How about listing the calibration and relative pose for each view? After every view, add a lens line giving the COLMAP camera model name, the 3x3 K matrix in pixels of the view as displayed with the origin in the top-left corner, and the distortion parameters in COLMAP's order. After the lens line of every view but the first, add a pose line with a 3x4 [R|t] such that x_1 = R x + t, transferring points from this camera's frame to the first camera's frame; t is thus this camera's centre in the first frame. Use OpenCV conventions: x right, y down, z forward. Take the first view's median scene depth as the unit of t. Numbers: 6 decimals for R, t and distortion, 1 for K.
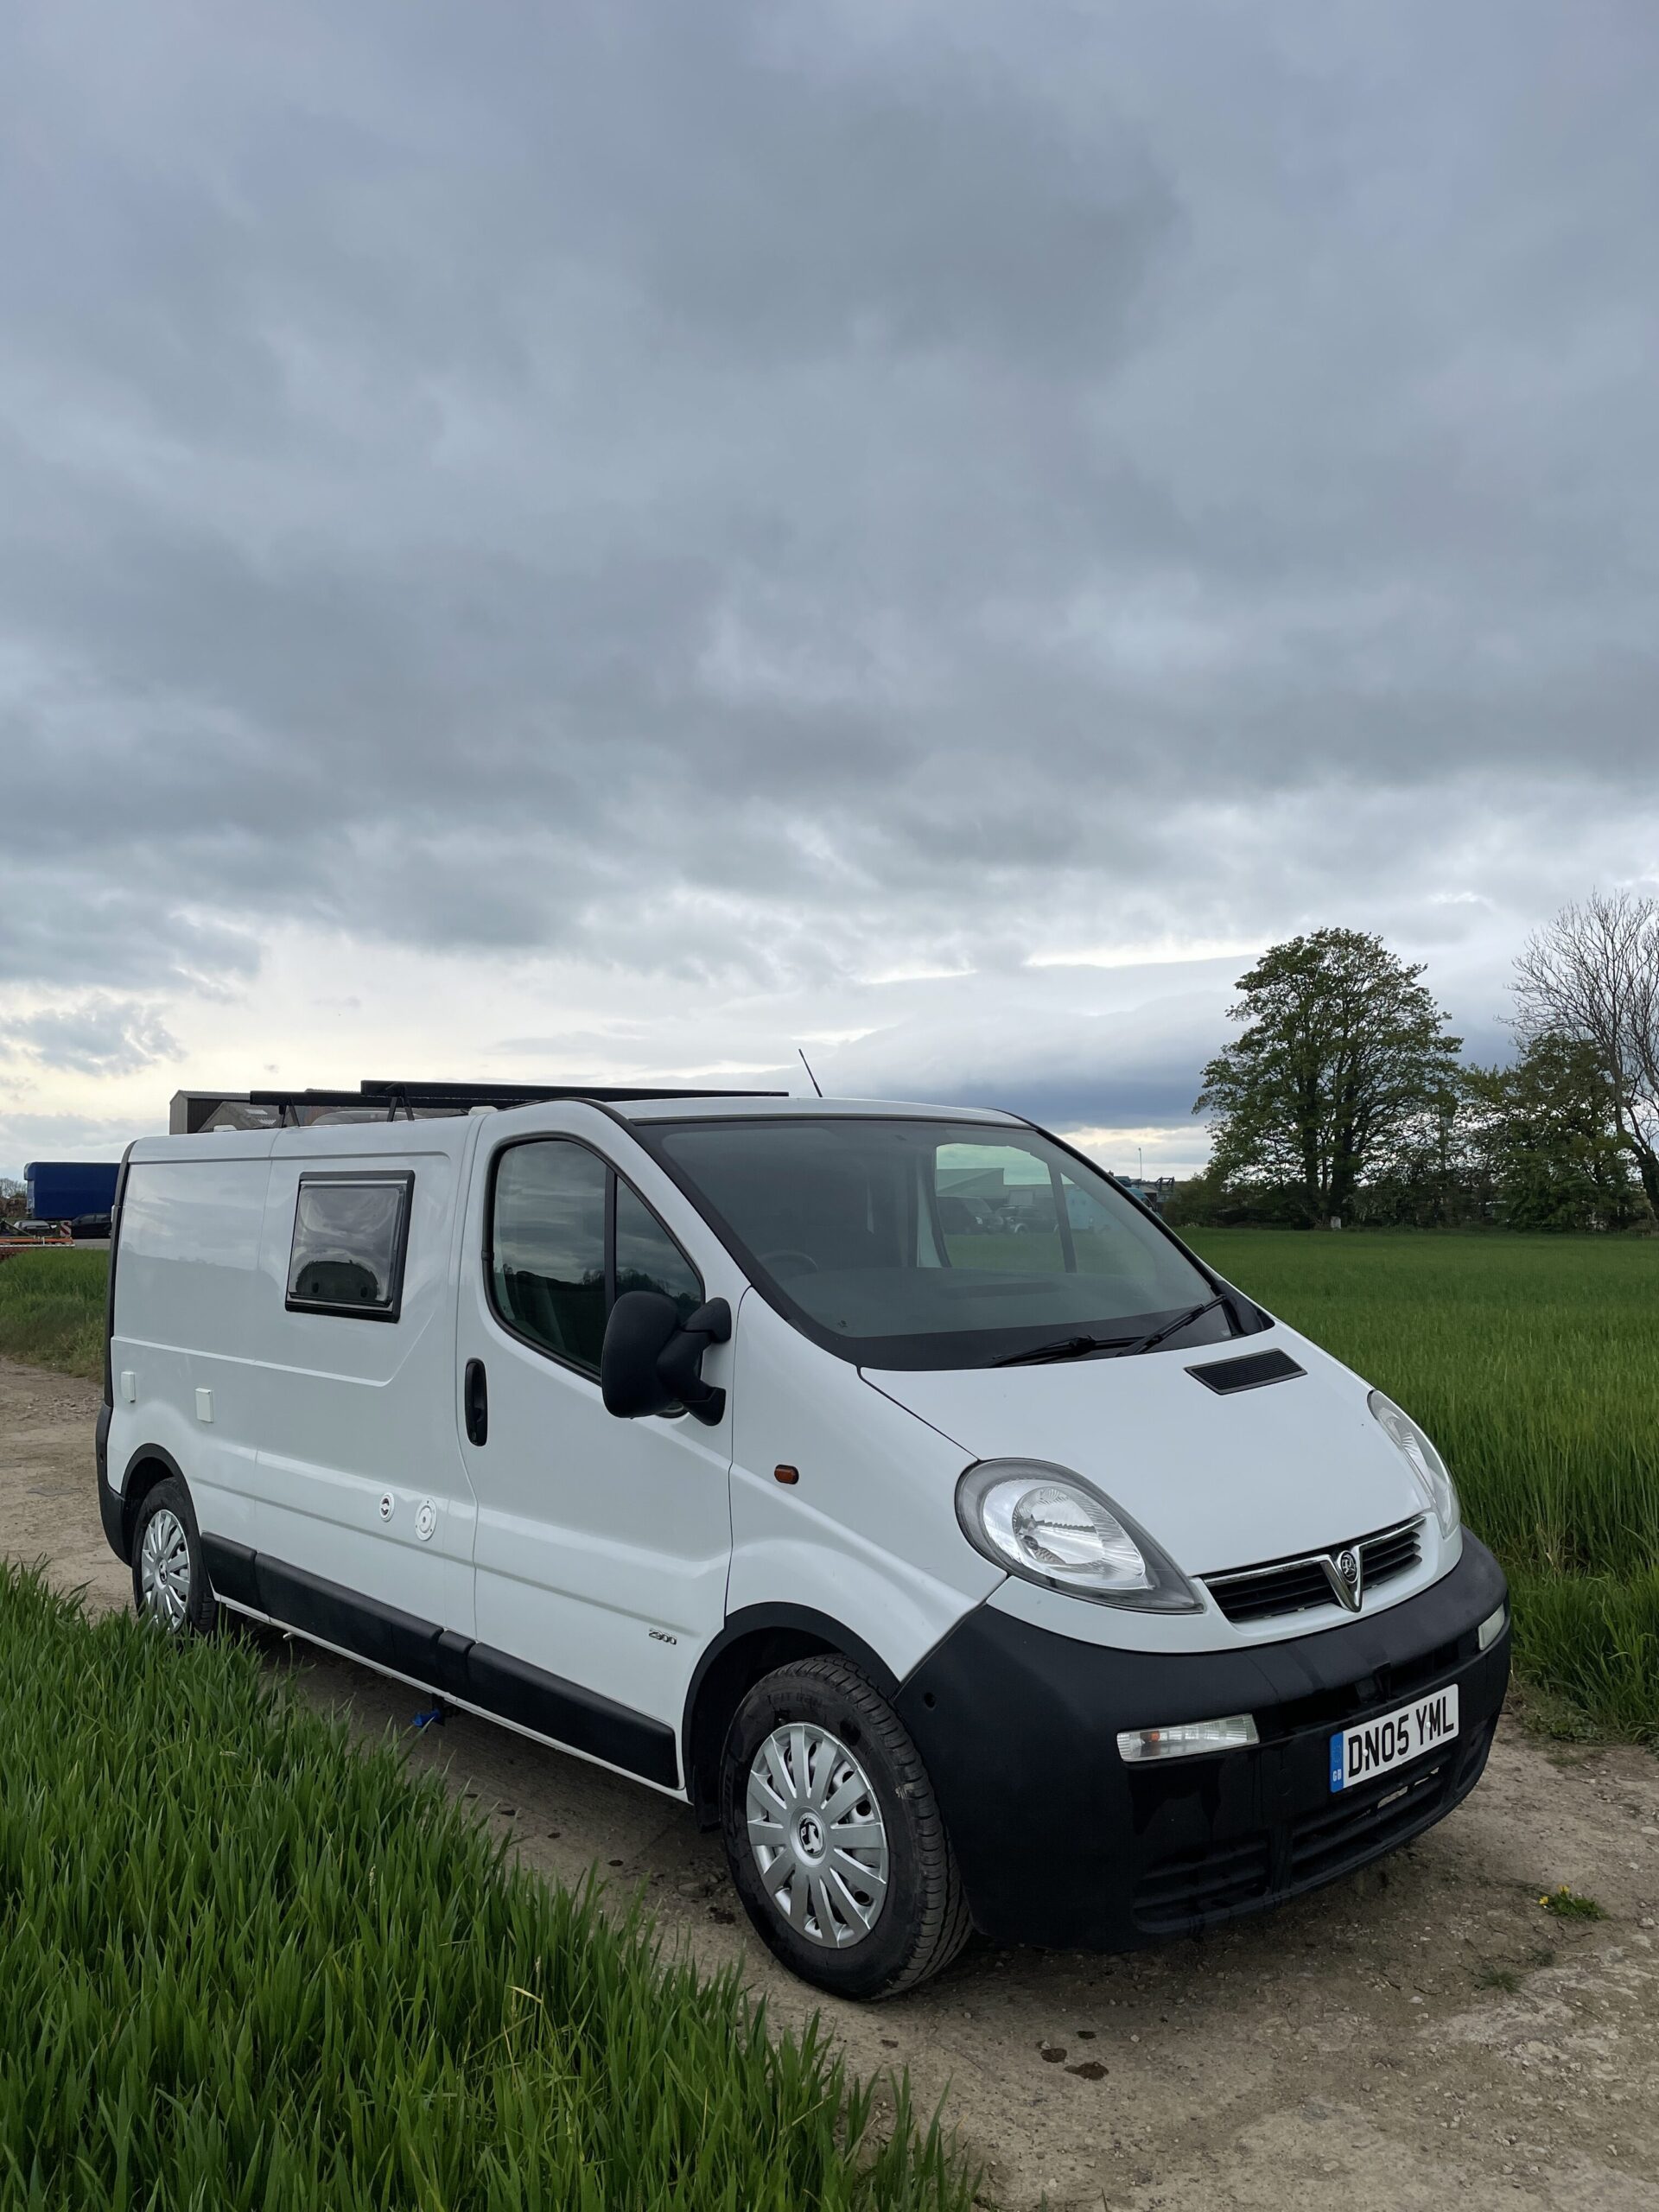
lens RADIAL K [[1663.3, 0, 826.1], [0, 1663.3, 1102.2], [0, 0, 1]] dist [0.079982, -0.112979]
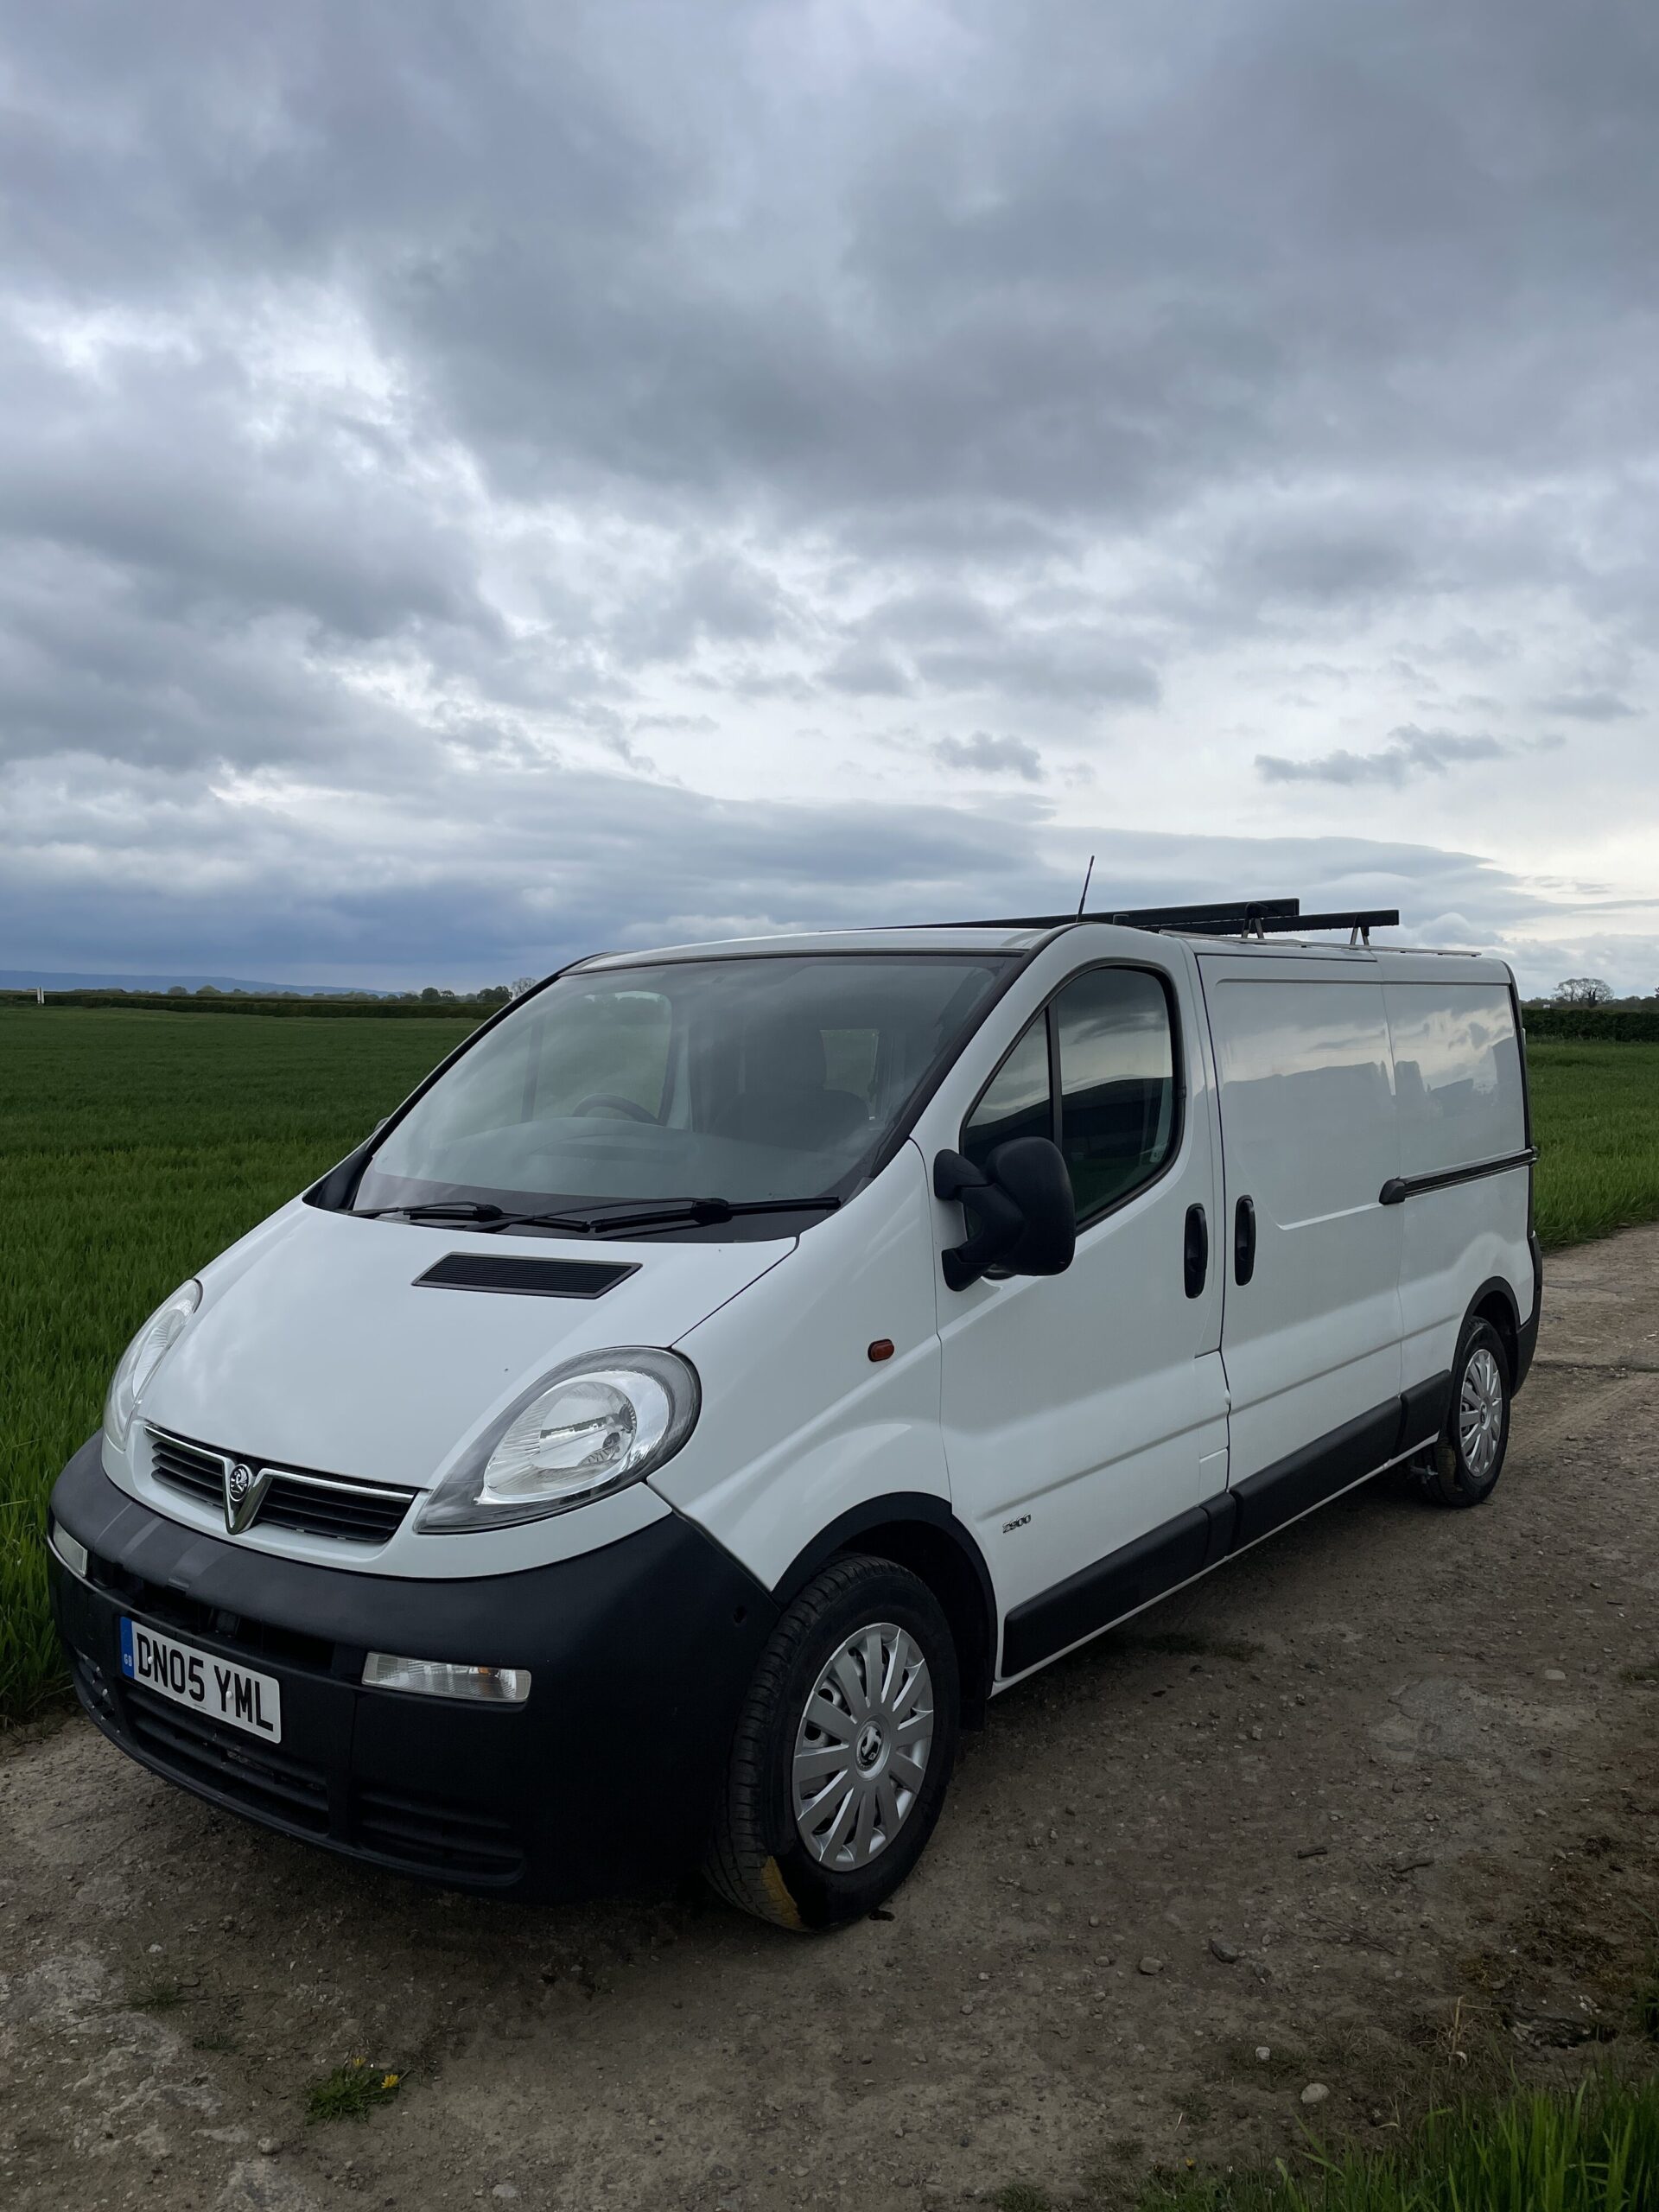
lens RADIAL K [[1663.3, 0, 826.1], [0, 1663.3, 1102.2], [0, 0, 1]] dist [0.079982, -0.112979]
pose [[0.139555, 0.043720, -0.989249, 1.207319], [0.058426, 0.996921, 0.052301, 0.052344], [0.988489, -0.065096, 0.136571, 1.196935]]
